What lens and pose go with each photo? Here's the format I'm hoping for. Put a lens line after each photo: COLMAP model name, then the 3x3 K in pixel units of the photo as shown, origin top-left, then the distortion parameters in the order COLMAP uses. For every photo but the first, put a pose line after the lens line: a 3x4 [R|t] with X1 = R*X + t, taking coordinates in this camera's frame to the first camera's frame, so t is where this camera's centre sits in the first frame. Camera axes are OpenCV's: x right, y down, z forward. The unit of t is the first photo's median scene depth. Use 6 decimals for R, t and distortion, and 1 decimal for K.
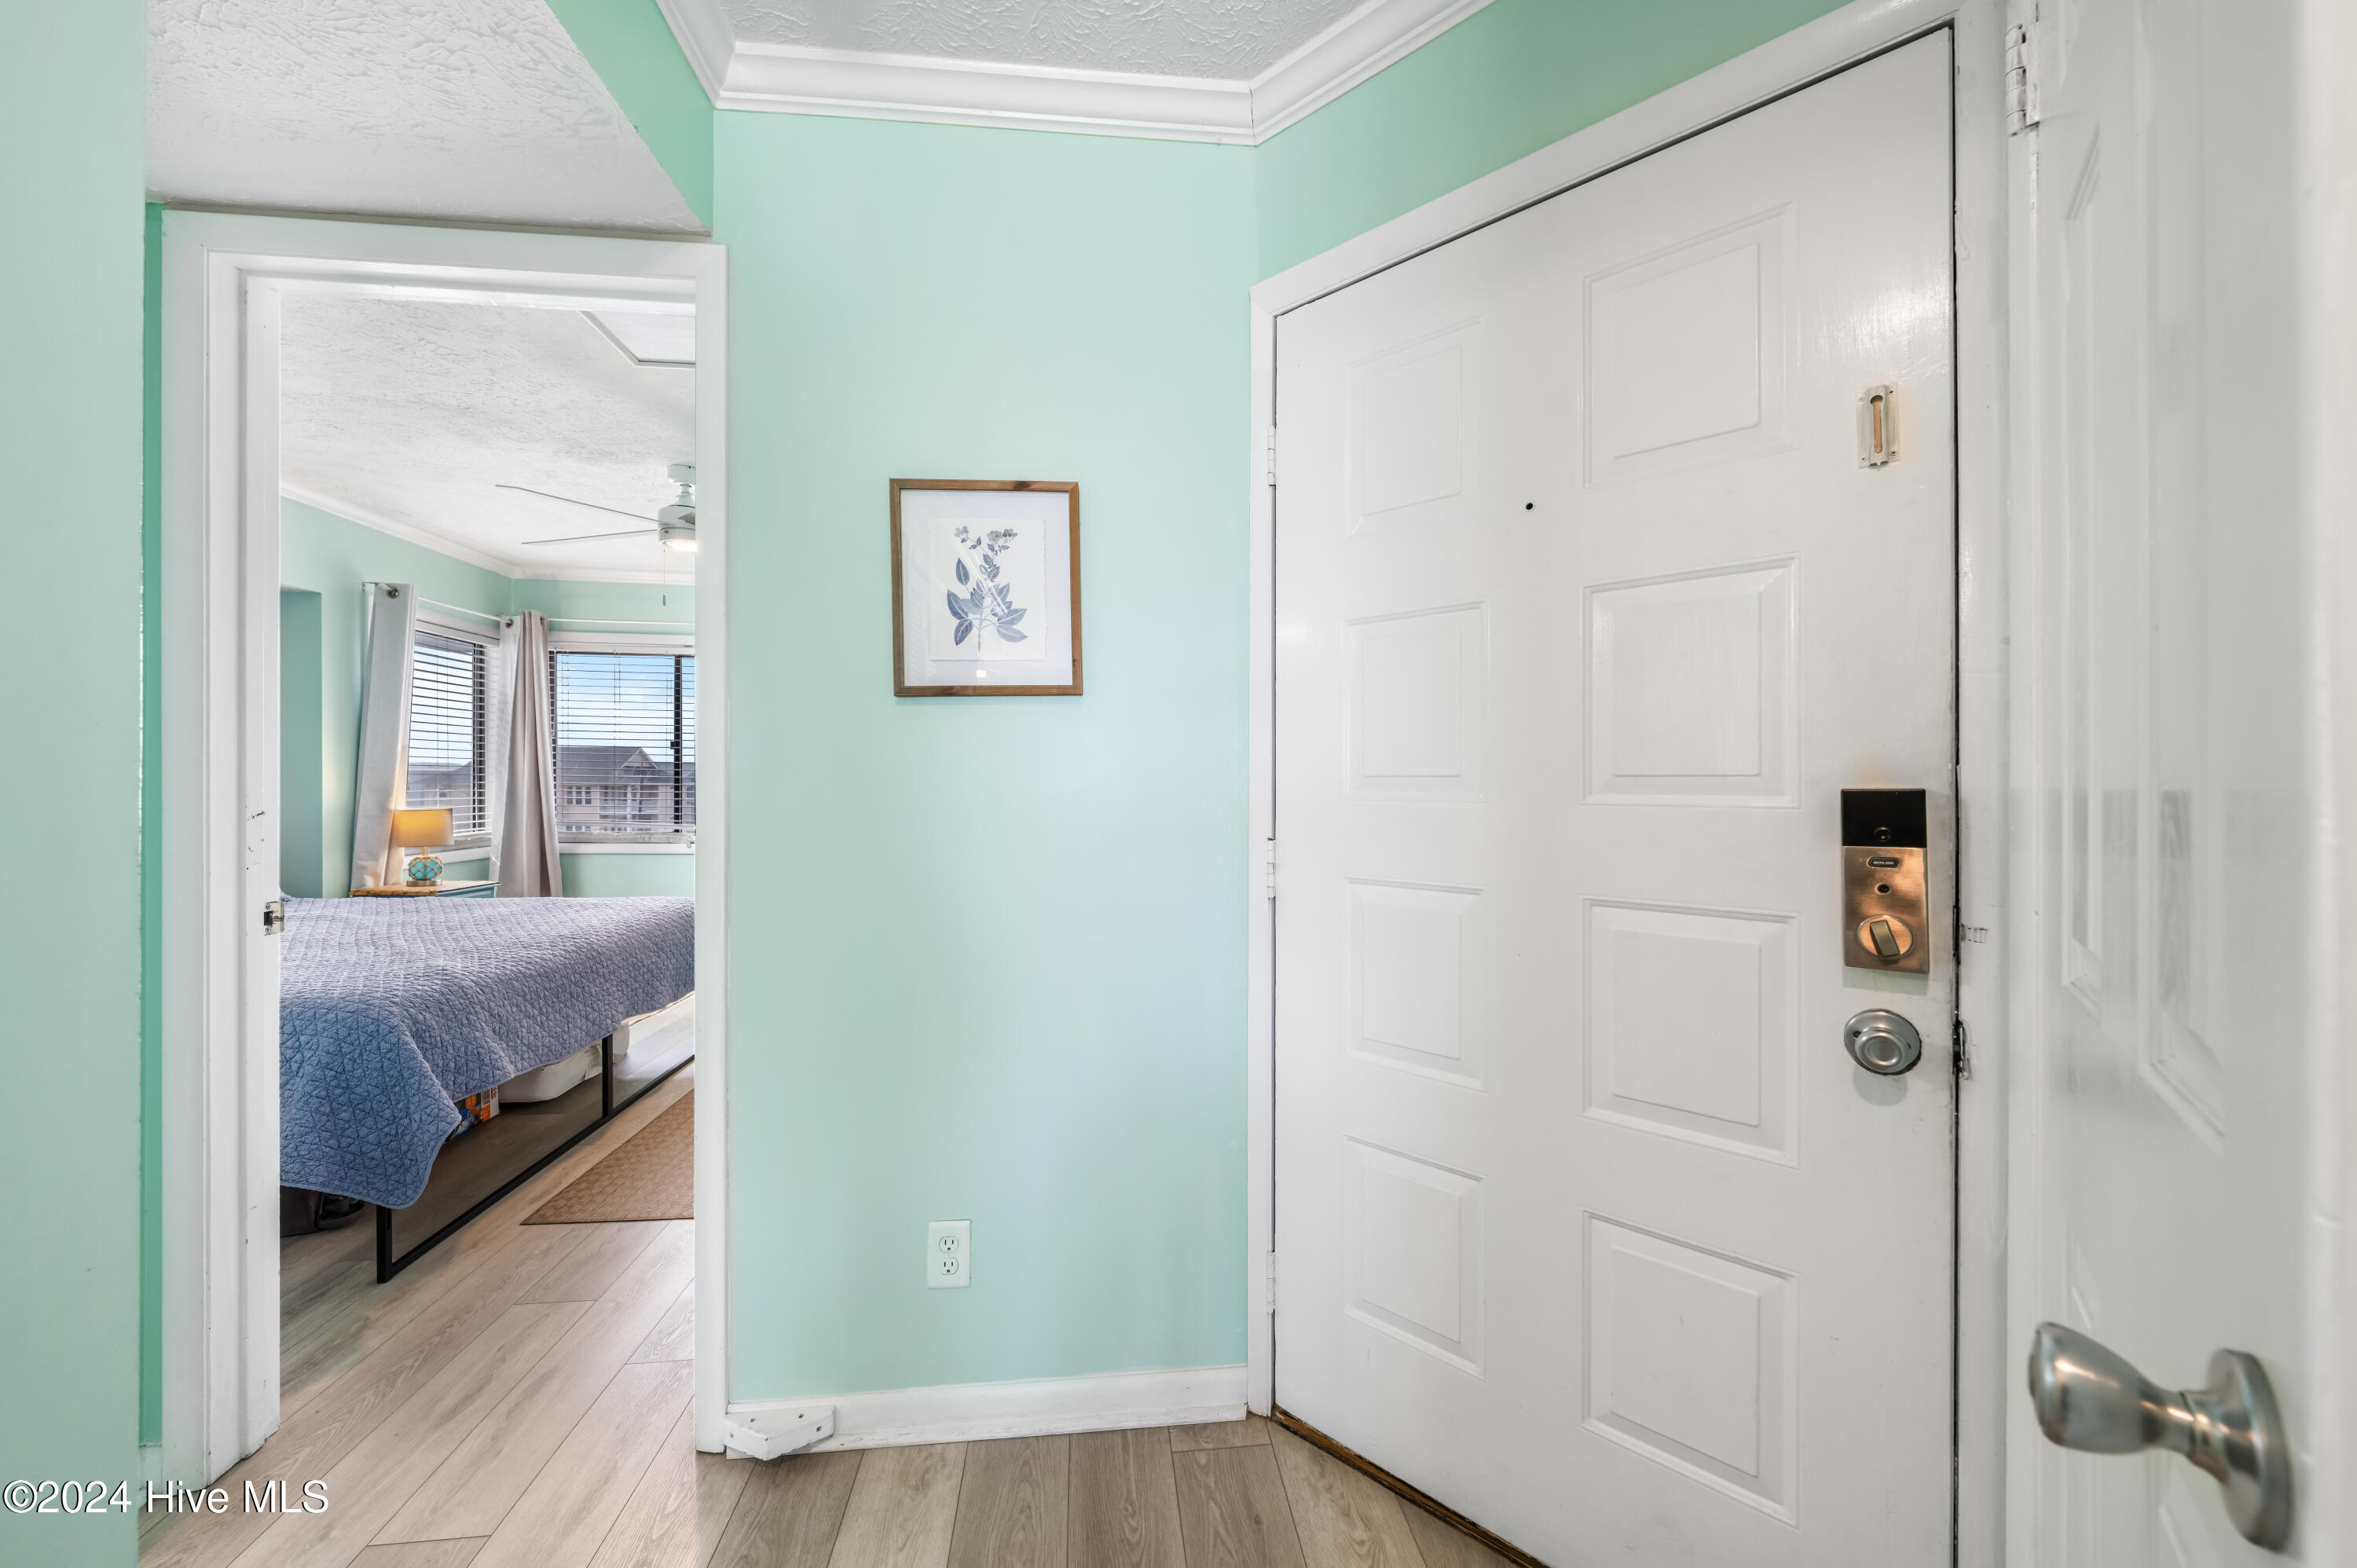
lens RADIAL K [[867.9, 0, 1178.5], [0, 867.9, 784.0], [0, 0, 1]] dist [-0.001201, -0.000066]
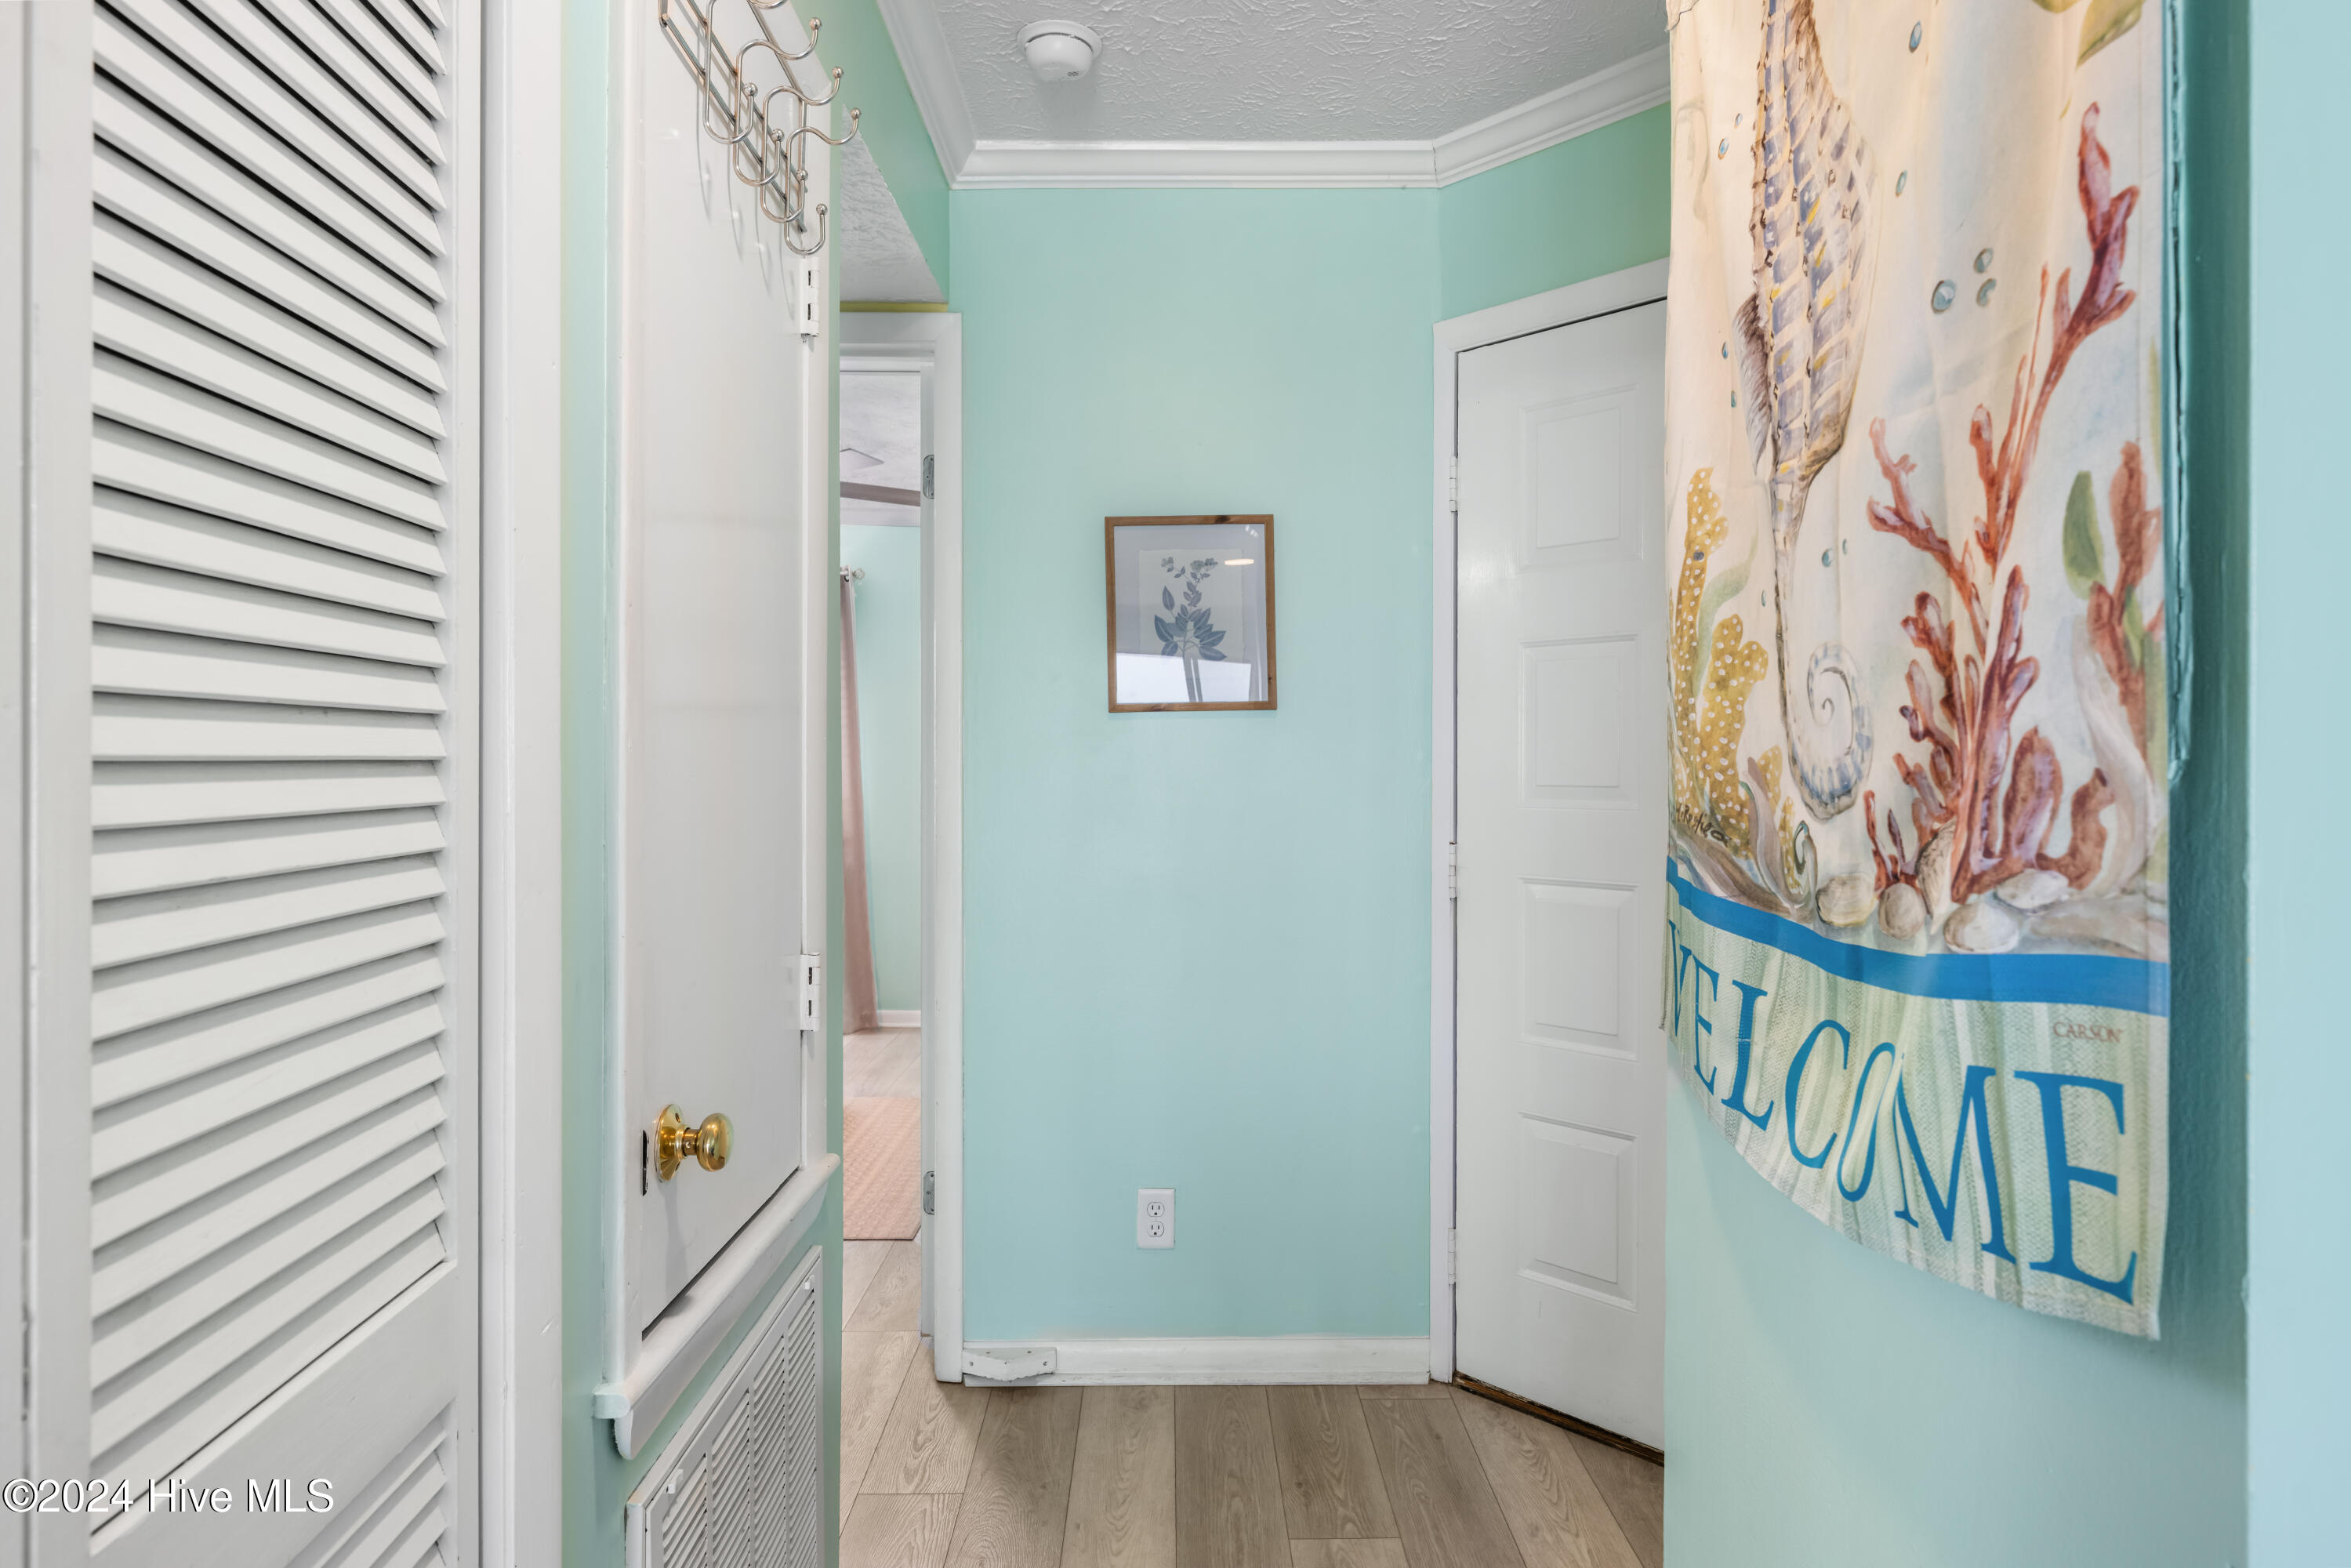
lens RADIAL K [[1413.3, 0, 1189.6], [0, 1413.3, 775.8], [0, 0, 1]] dist [0.004037, -0.000079]
pose [[0.995419, 0.000739, -0.095610, -0.050422], [-0.000371, 0.999992, 0.003868, -0.026807], [0.095612, -0.003815, 0.995411, -0.781686]]
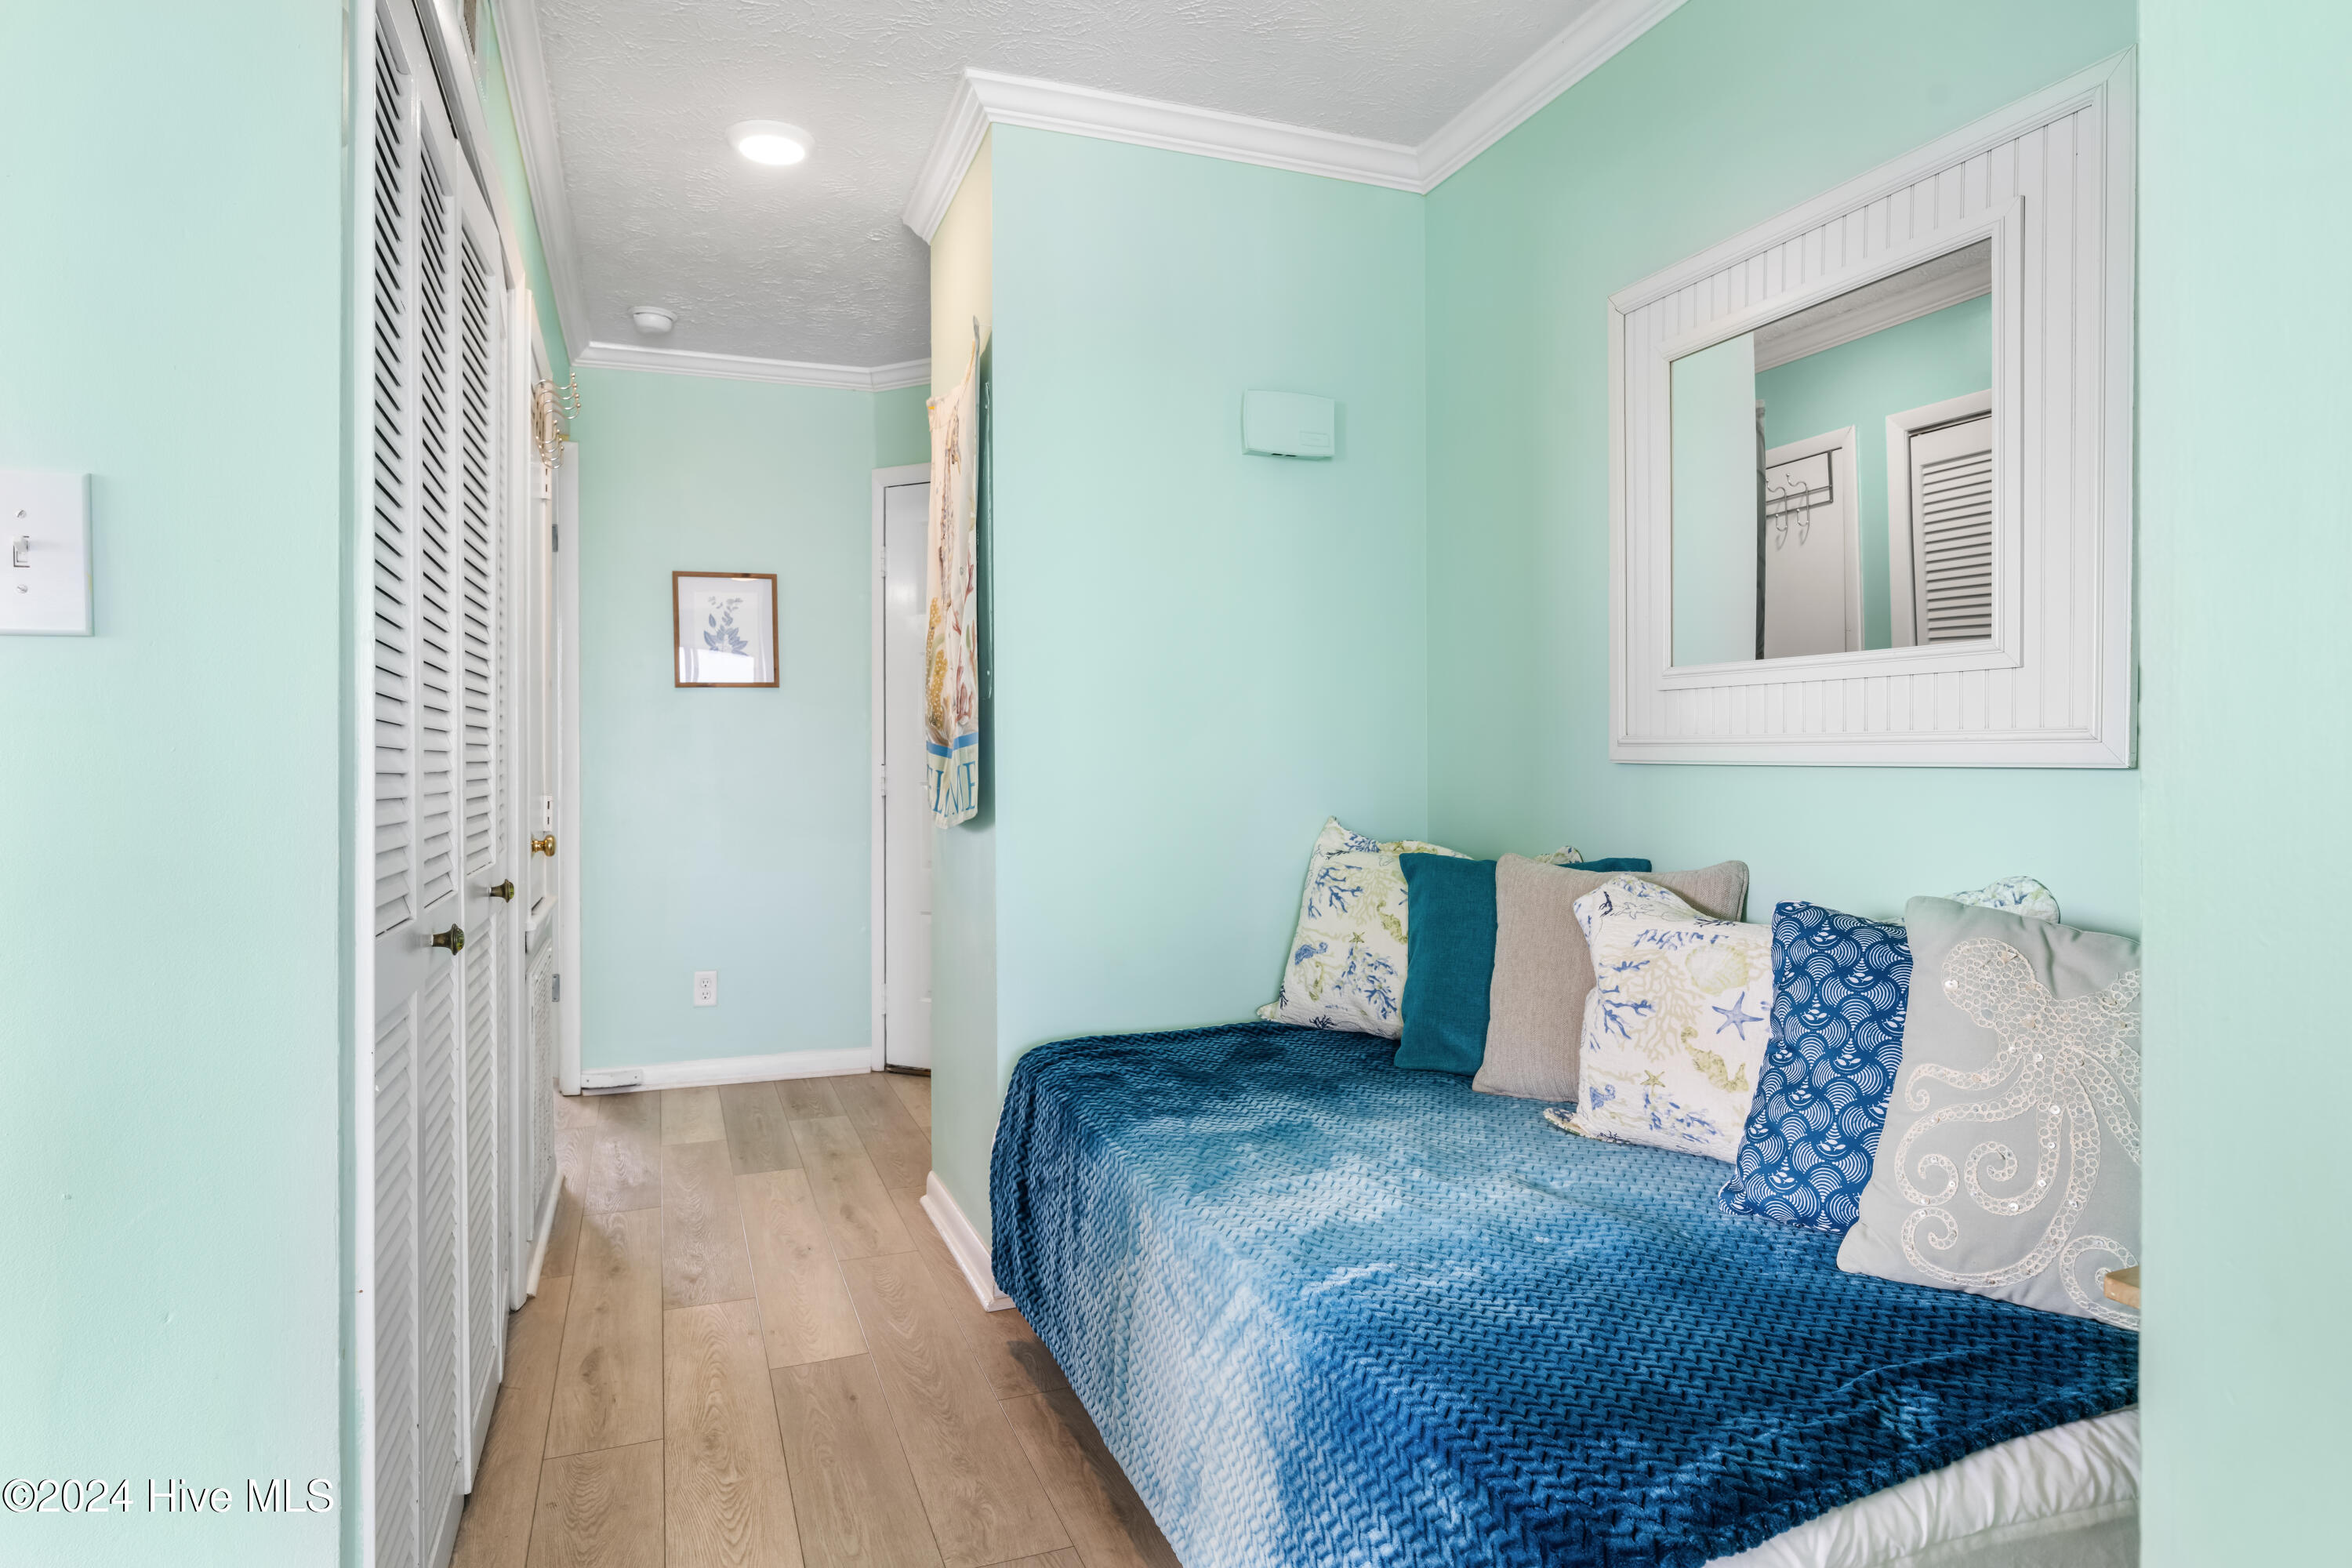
lens RADIAL K [[1413.9, 0, 1190.1], [0, 1413.9, 775.8], [0, 0, 1]] dist [0.004037, -0.000079]
pose [[0.969381, -0.002595, 0.245549, -0.001848], [0.001198, 0.999982, 0.005840, 0.071093], [-0.245559, -0.005367, 0.969367, -2.191135]]
